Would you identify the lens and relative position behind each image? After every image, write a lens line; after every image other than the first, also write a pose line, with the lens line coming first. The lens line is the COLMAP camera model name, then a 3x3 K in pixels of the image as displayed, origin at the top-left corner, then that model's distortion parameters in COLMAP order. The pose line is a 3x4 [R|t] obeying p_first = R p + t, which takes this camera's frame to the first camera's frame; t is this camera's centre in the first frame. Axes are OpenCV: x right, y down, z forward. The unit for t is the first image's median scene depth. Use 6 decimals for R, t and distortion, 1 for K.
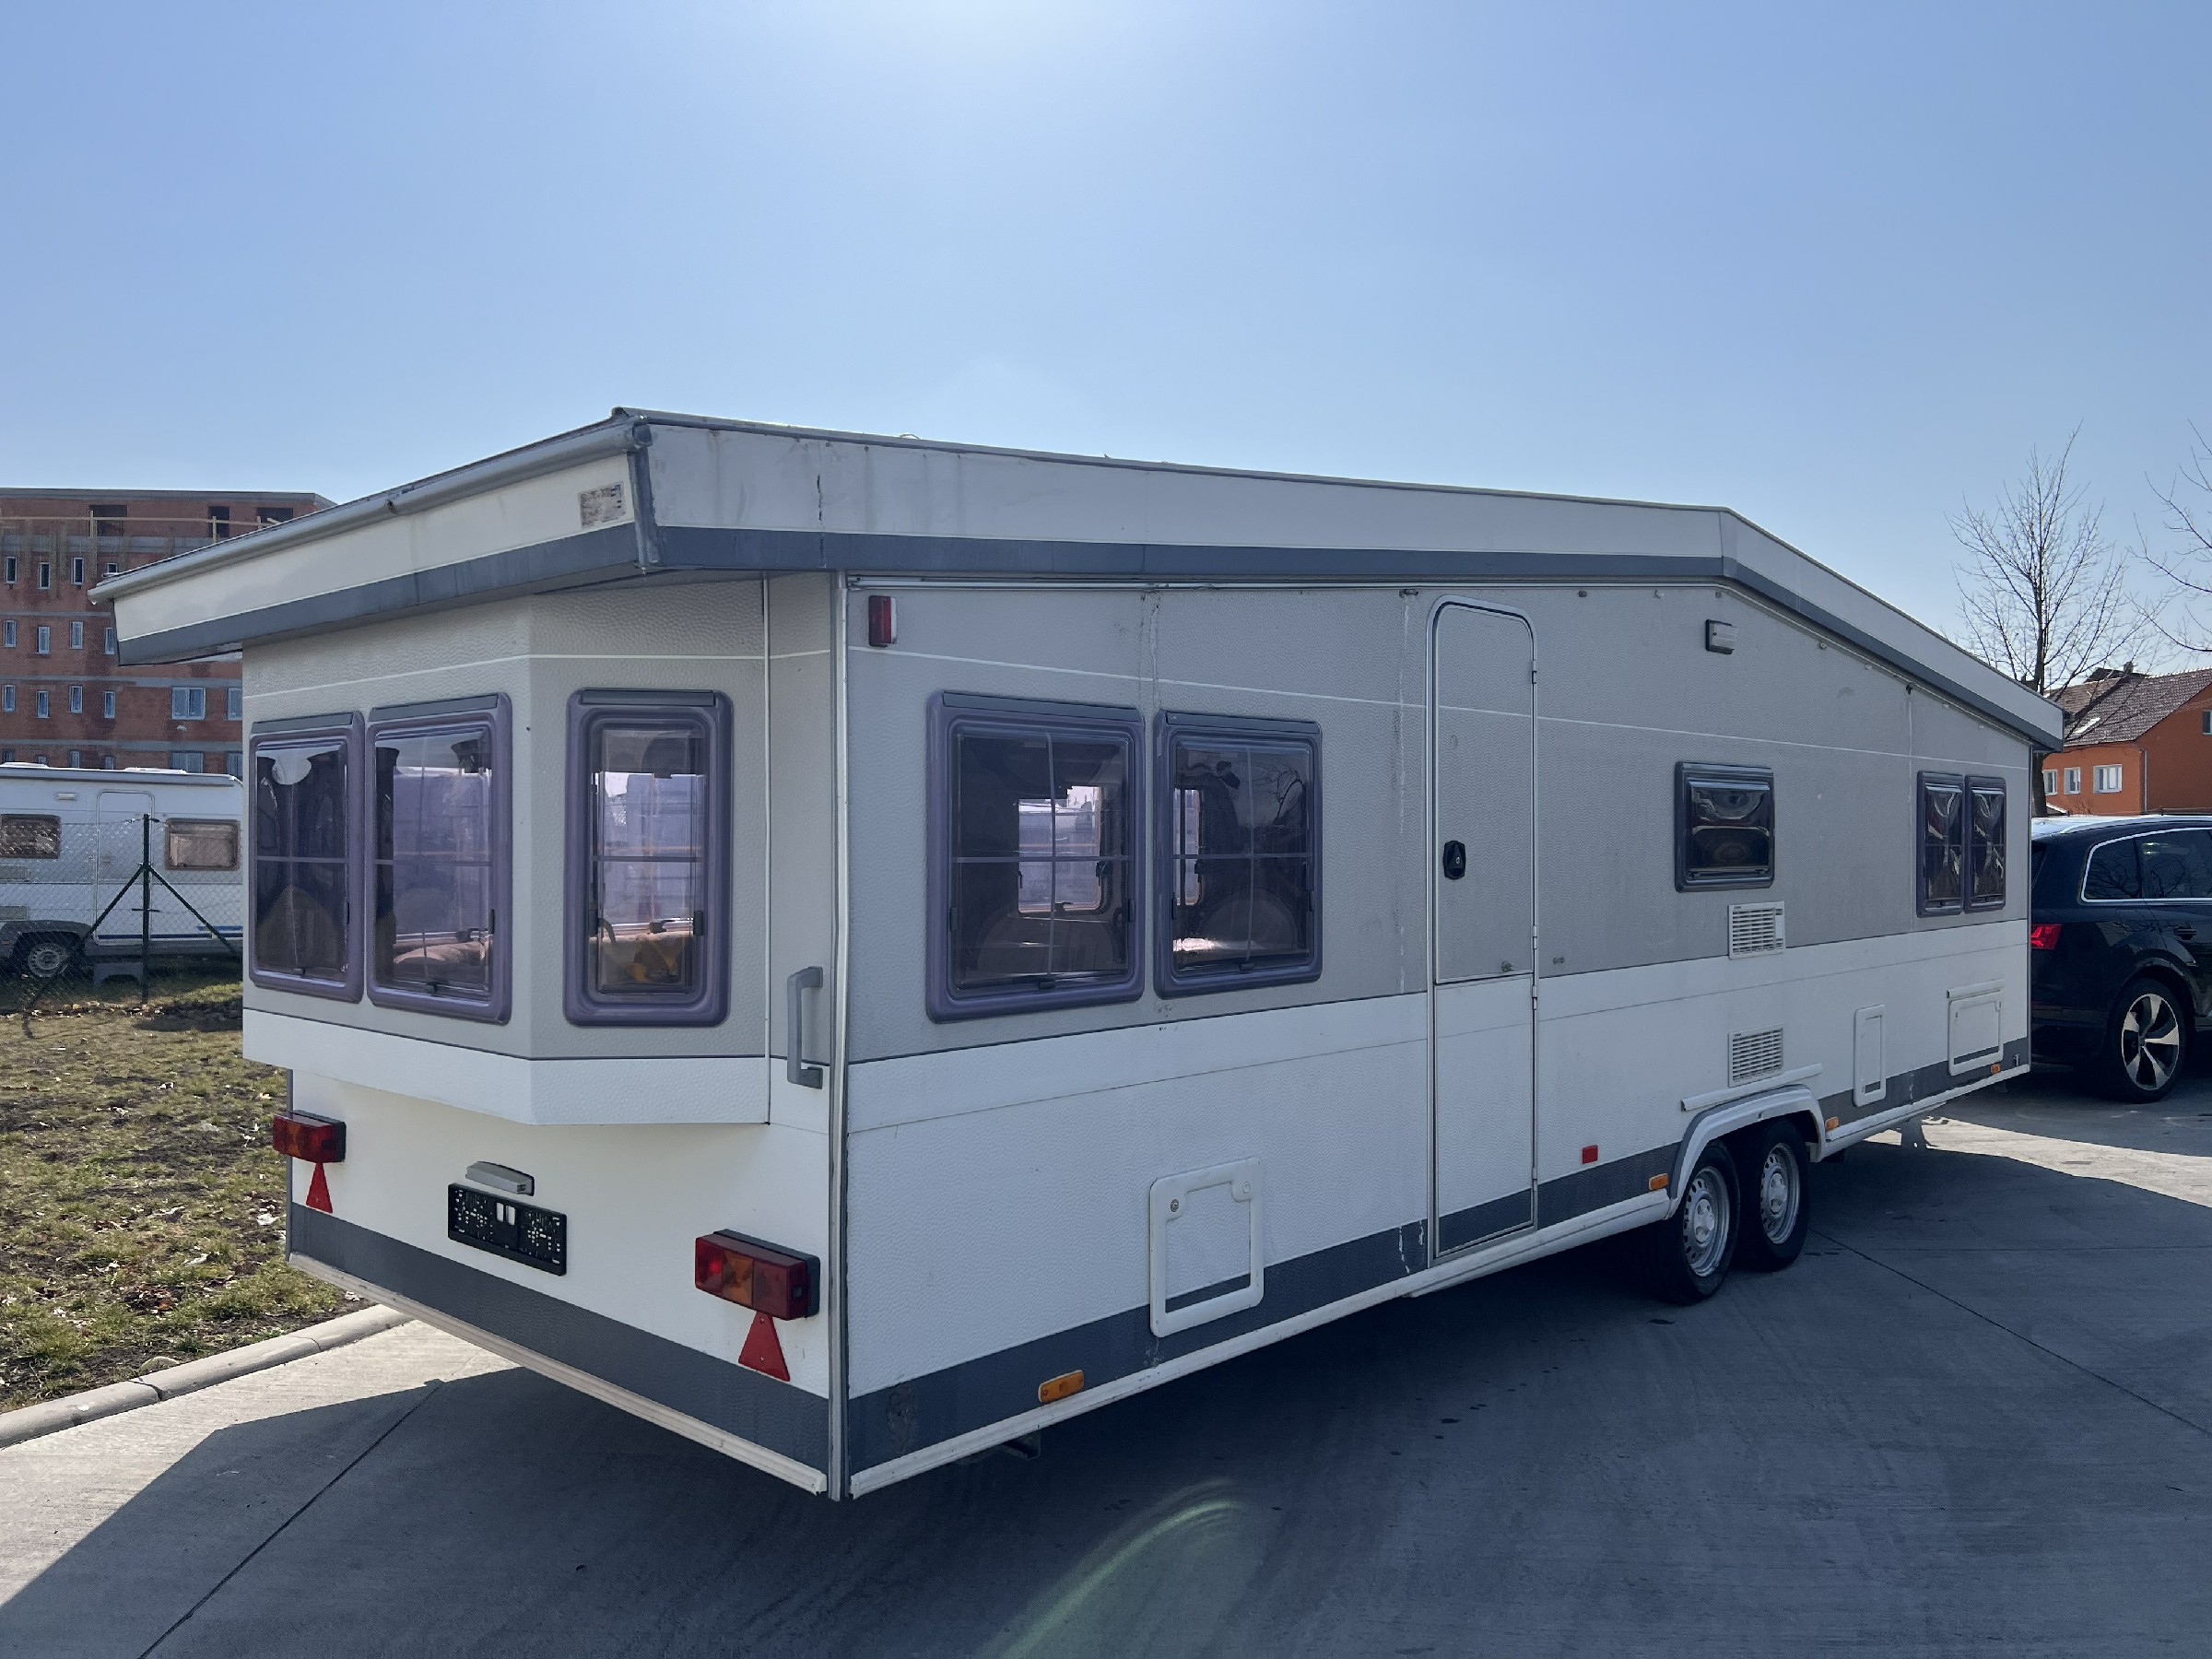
lens RADIAL K [[1686.1, 0, 1118.2], [0, 1686.1, 825.1], [0, 0, 1]] dist [0.022629, -0.001948]
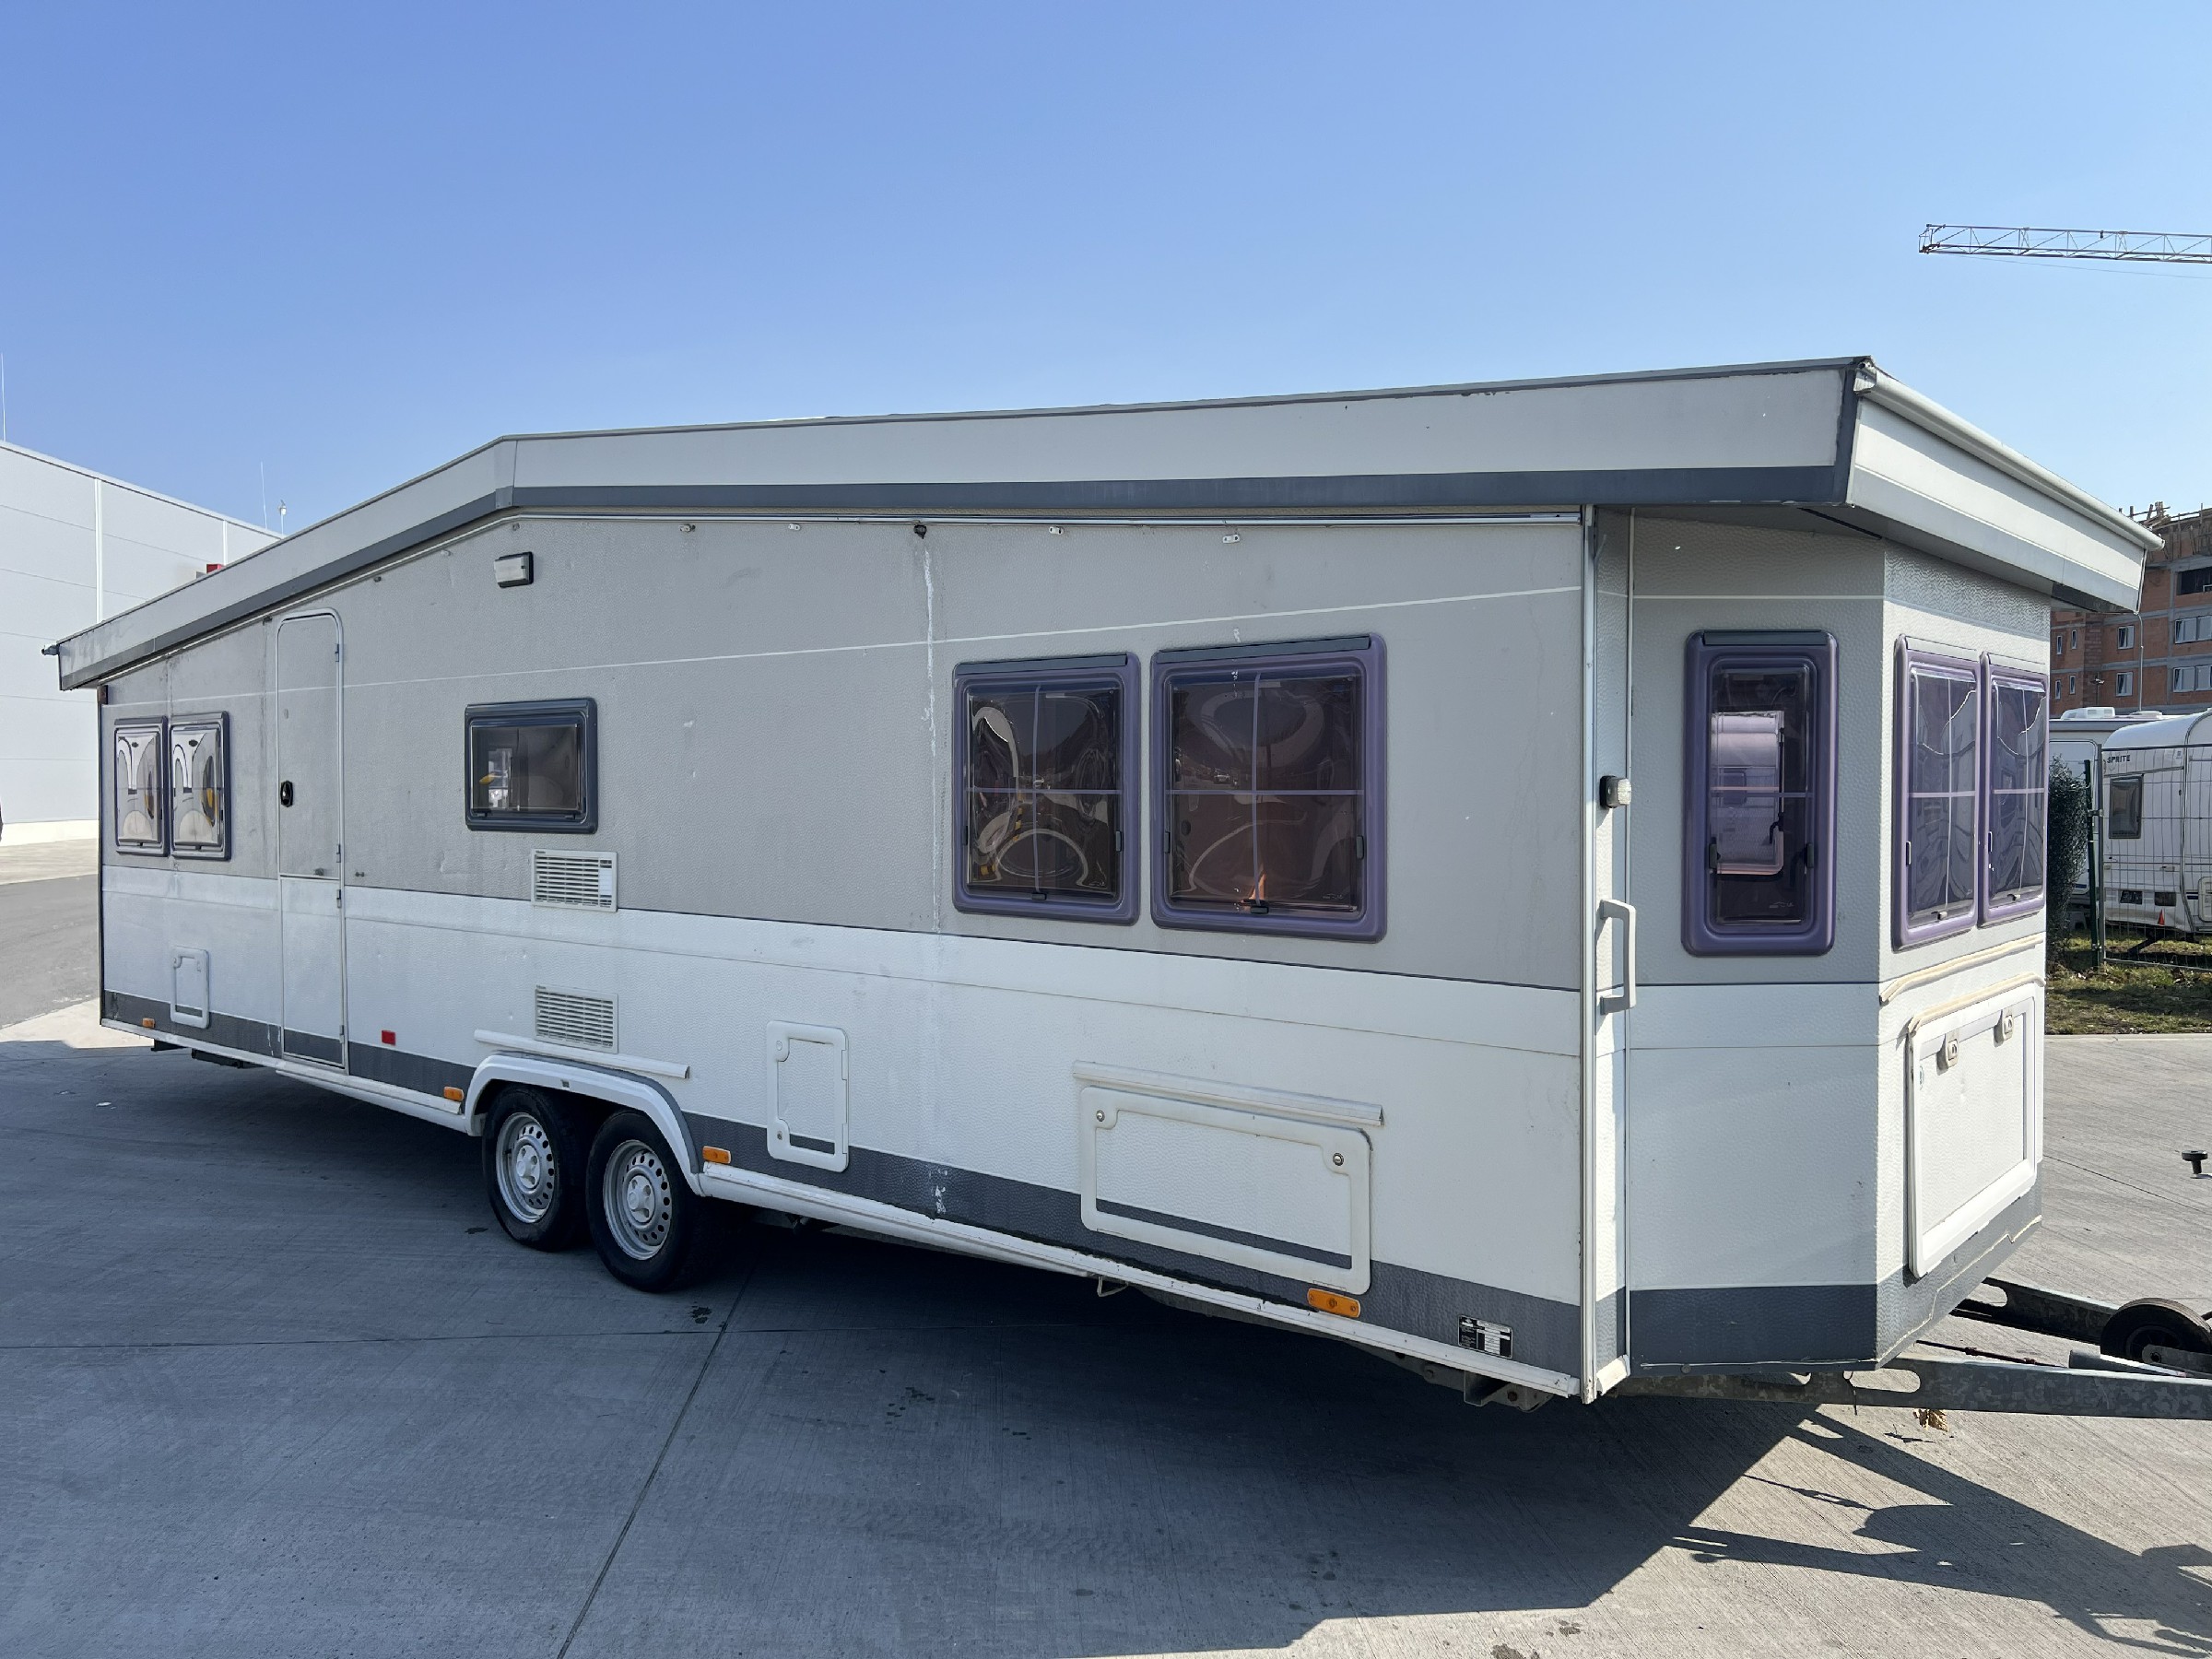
lens RADIAL K [[1686.1, 0, 1118.2], [0, 1686.1, 825.1], [0, 0, 1]] dist [0.022629, -0.001948]
pose [[0.033546, 0.029381, -0.999005, 1.332598], [0.011144, 0.999495, 0.029769, 0.009574], [0.999375, -0.012132, 0.033202, 1.309541]]
